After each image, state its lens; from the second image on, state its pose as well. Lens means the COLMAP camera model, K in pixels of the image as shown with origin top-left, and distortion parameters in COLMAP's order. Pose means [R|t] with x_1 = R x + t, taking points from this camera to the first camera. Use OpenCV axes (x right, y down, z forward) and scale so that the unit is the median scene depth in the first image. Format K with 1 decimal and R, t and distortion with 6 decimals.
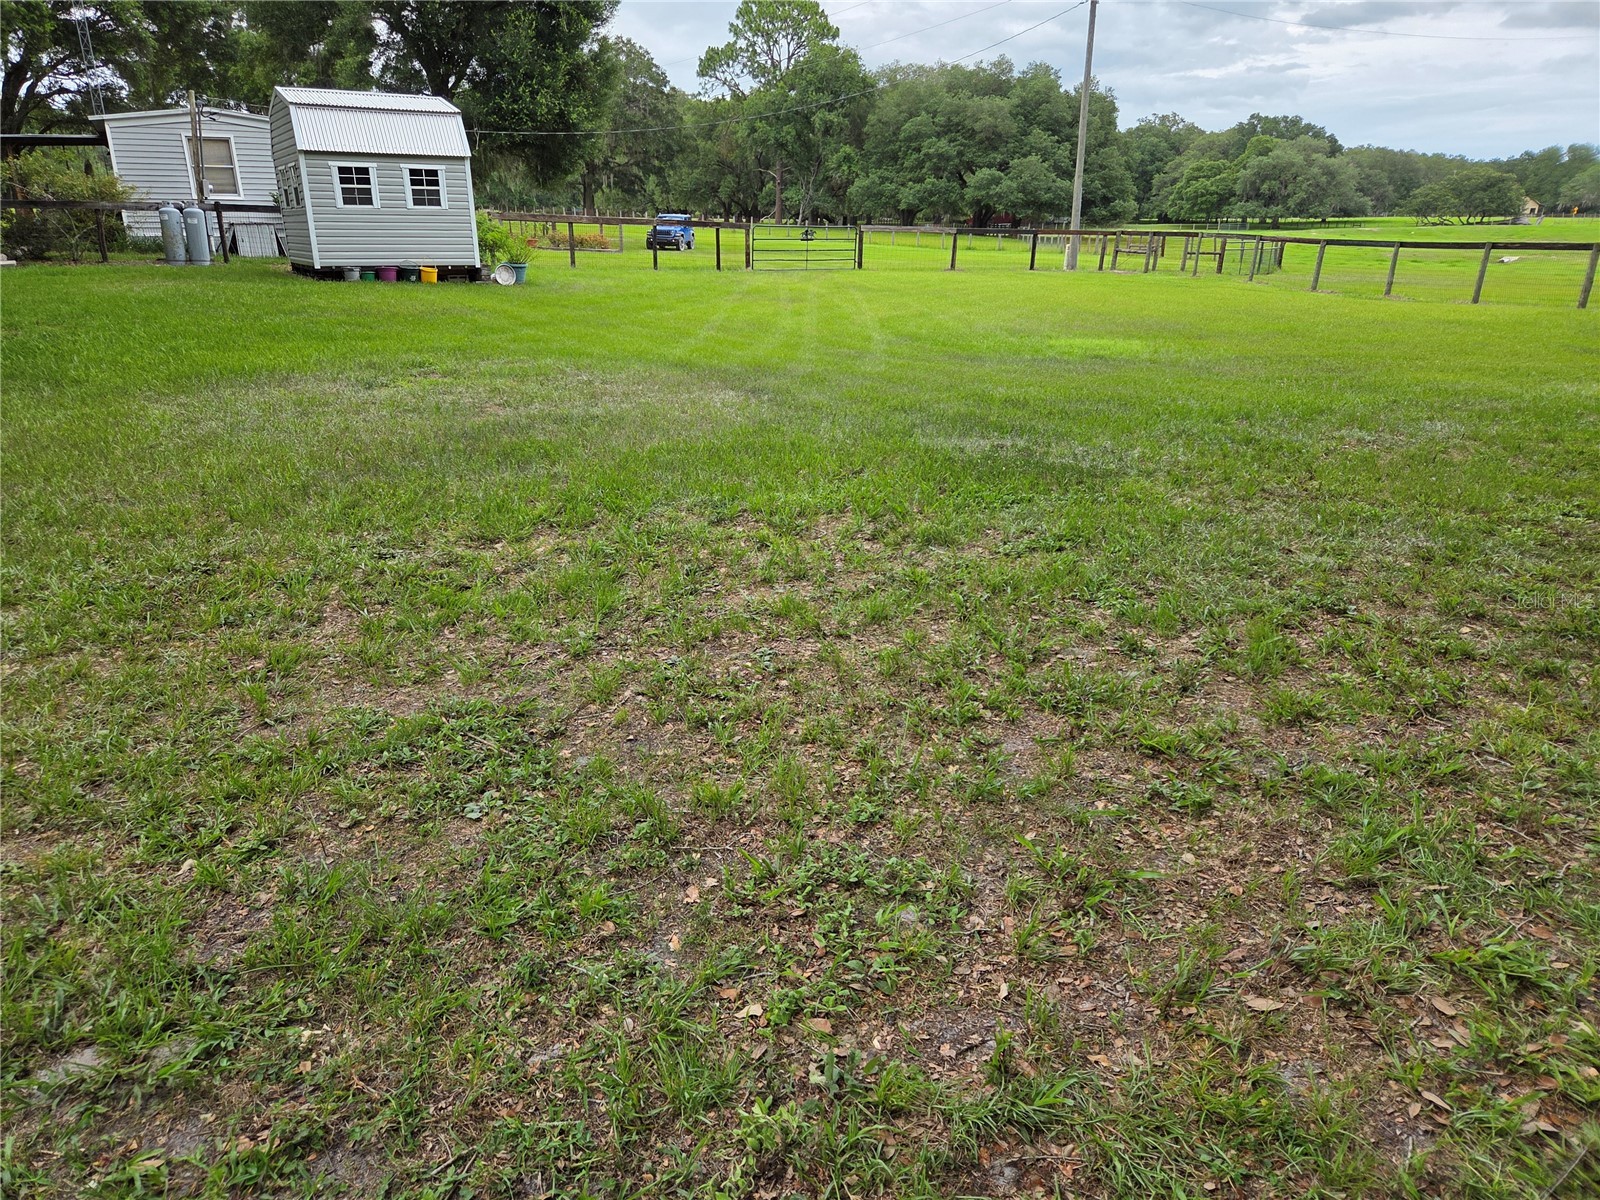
lens RADIAL K [[1068.1, 0, 779.7], [0, 1068.1, 610.9], [0, 0, 1]] dist [0.072215, -0.060113]
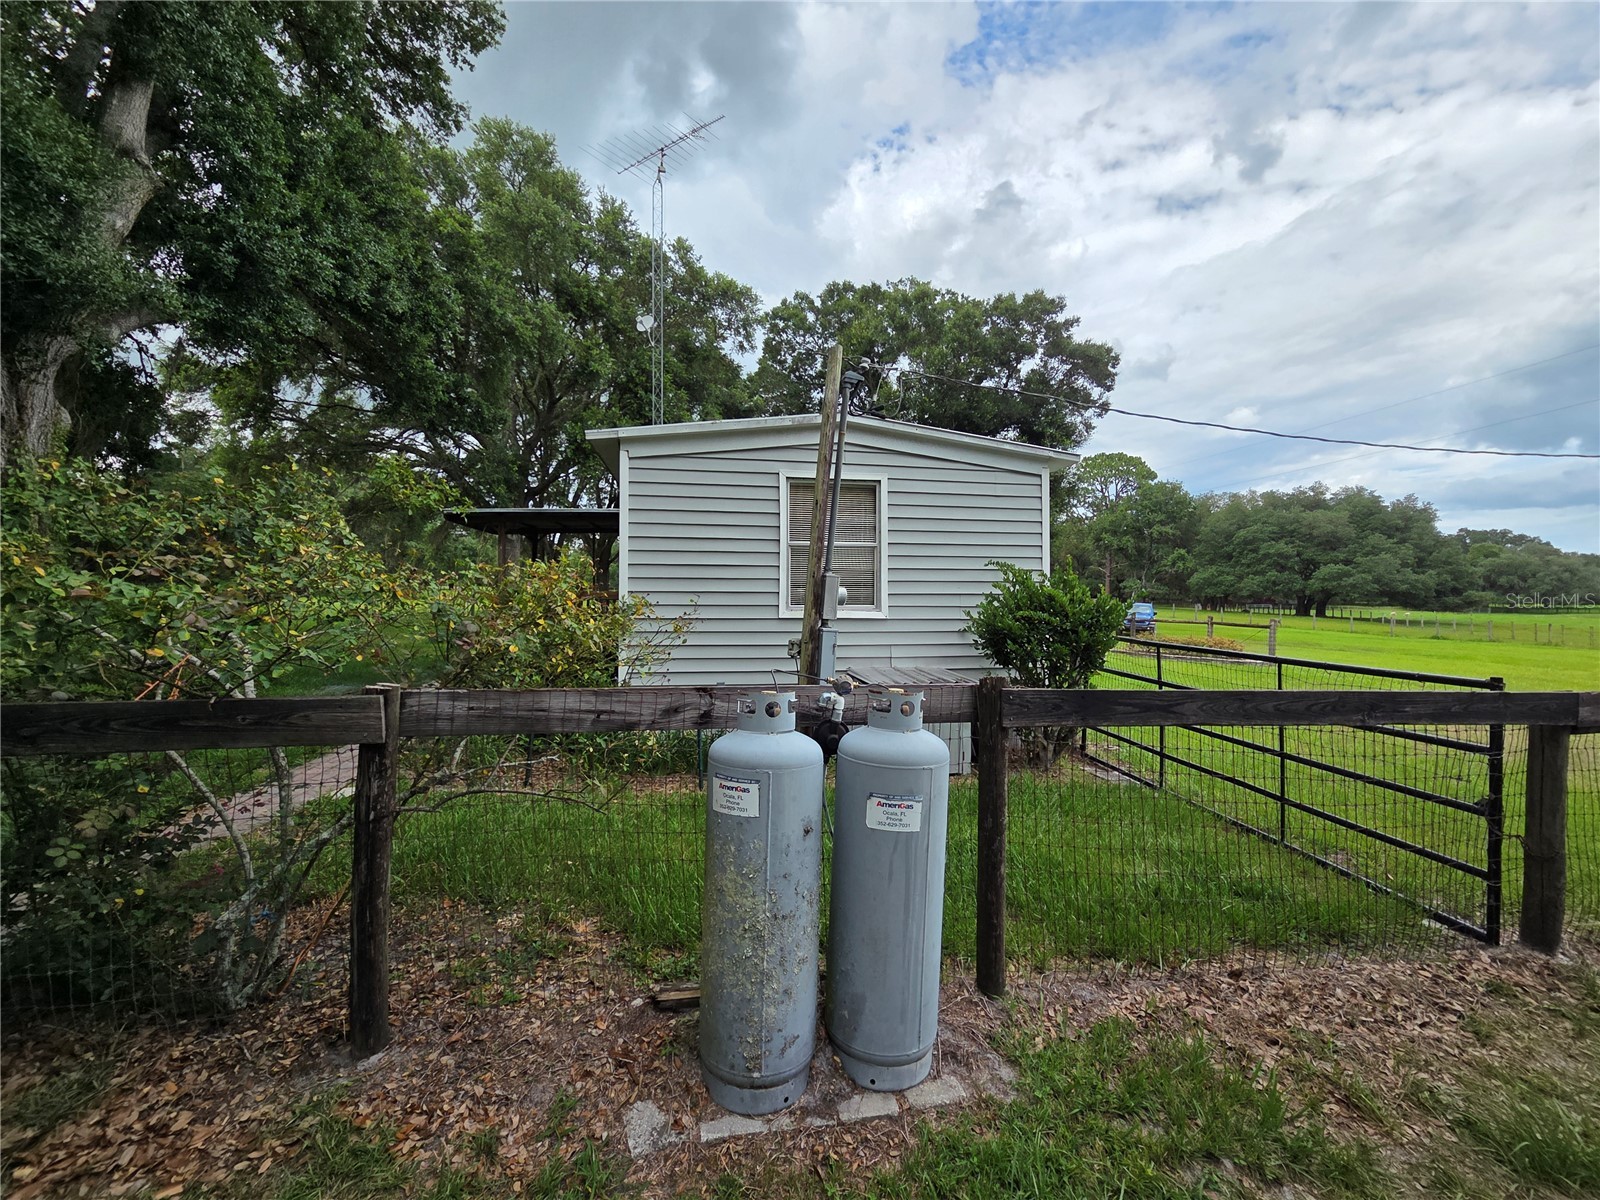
lens RADIAL K [[649.0, 0, 802.9], [0, 649.0, 611.8], [0, 0, 1]] dist [0.001233, -0.000412]
pose [[0.946777, 0.014998, -0.321541, -0.520104], [-0.116377, 0.947292, -0.298487, -0.355124], [0.300116, 0.320020, 0.898620, 0.900574]]
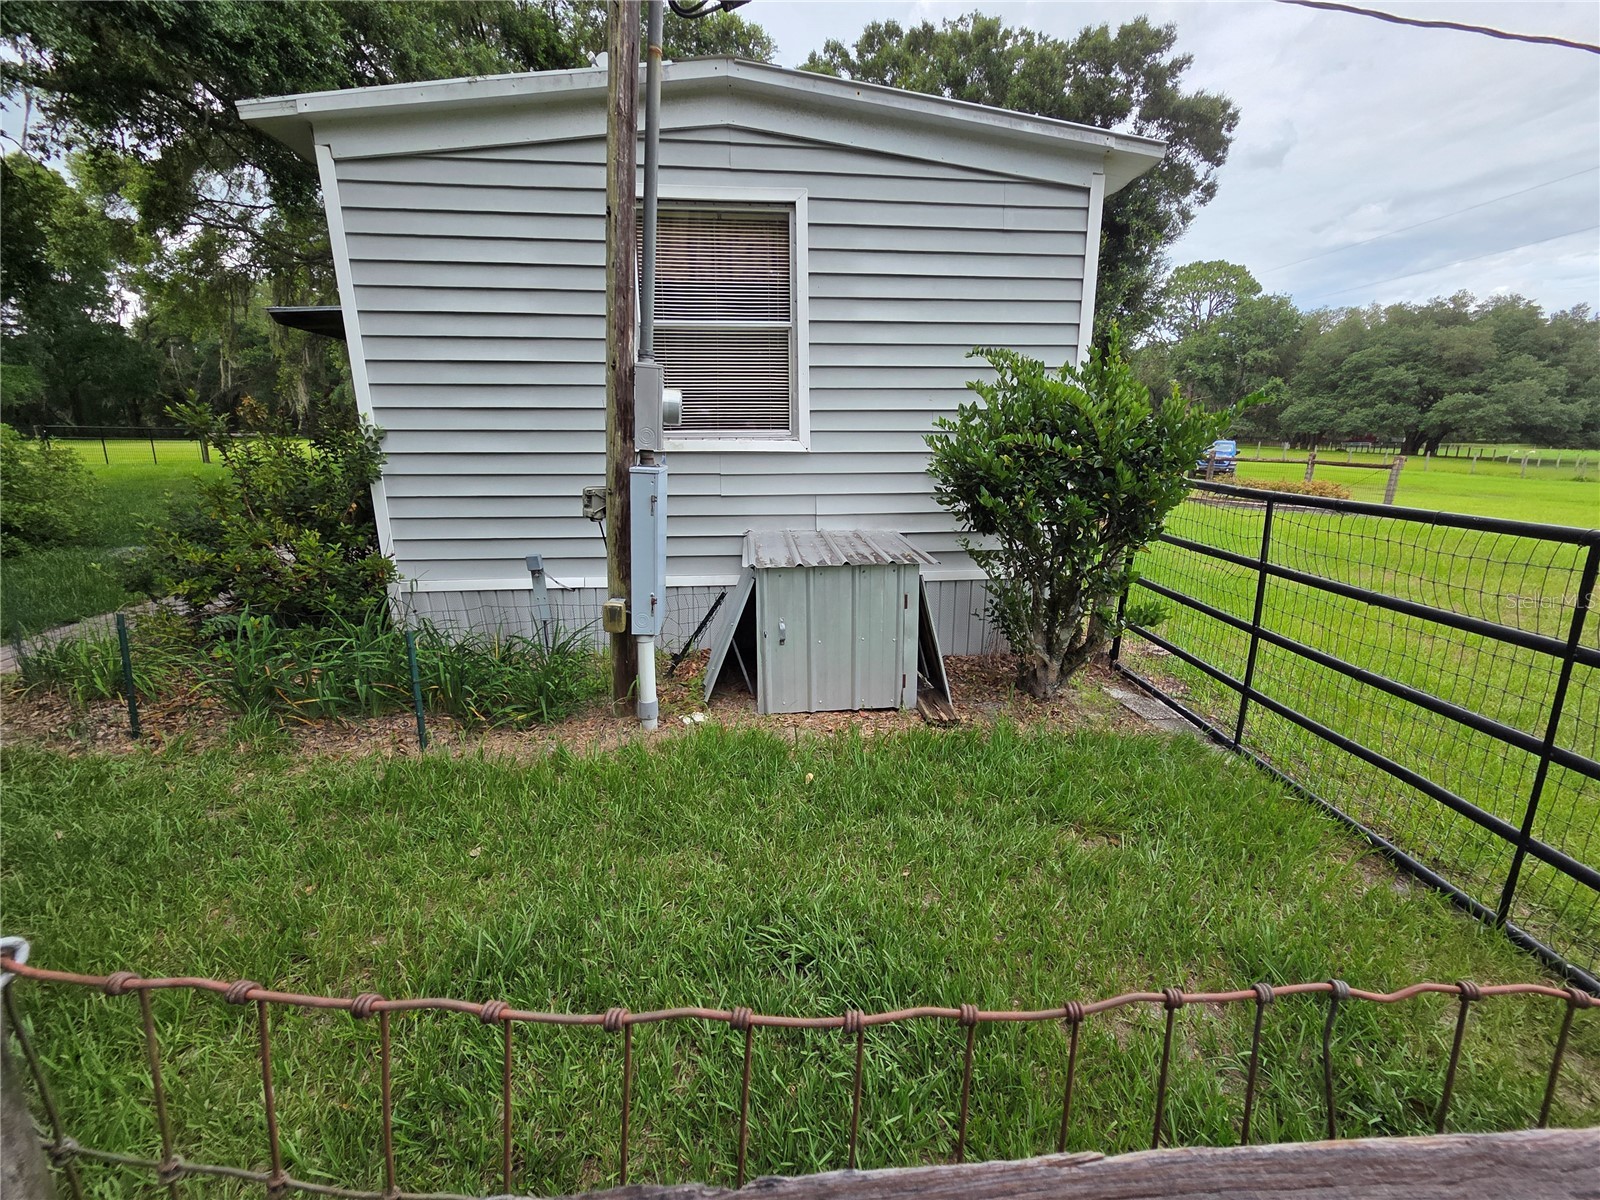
lens RADIAL K [[649.0, 0, 806.4], [0, 649.0, 608.0], [0, 0, 1]] dist [0.001233, -0.000412]
pose [[0.920837, 0.099192, -0.377121, -0.506206], [-0.132624, 0.989119, -0.063673, -0.389017], [0.366702, 0.108648, 0.923973, 1.012142]]
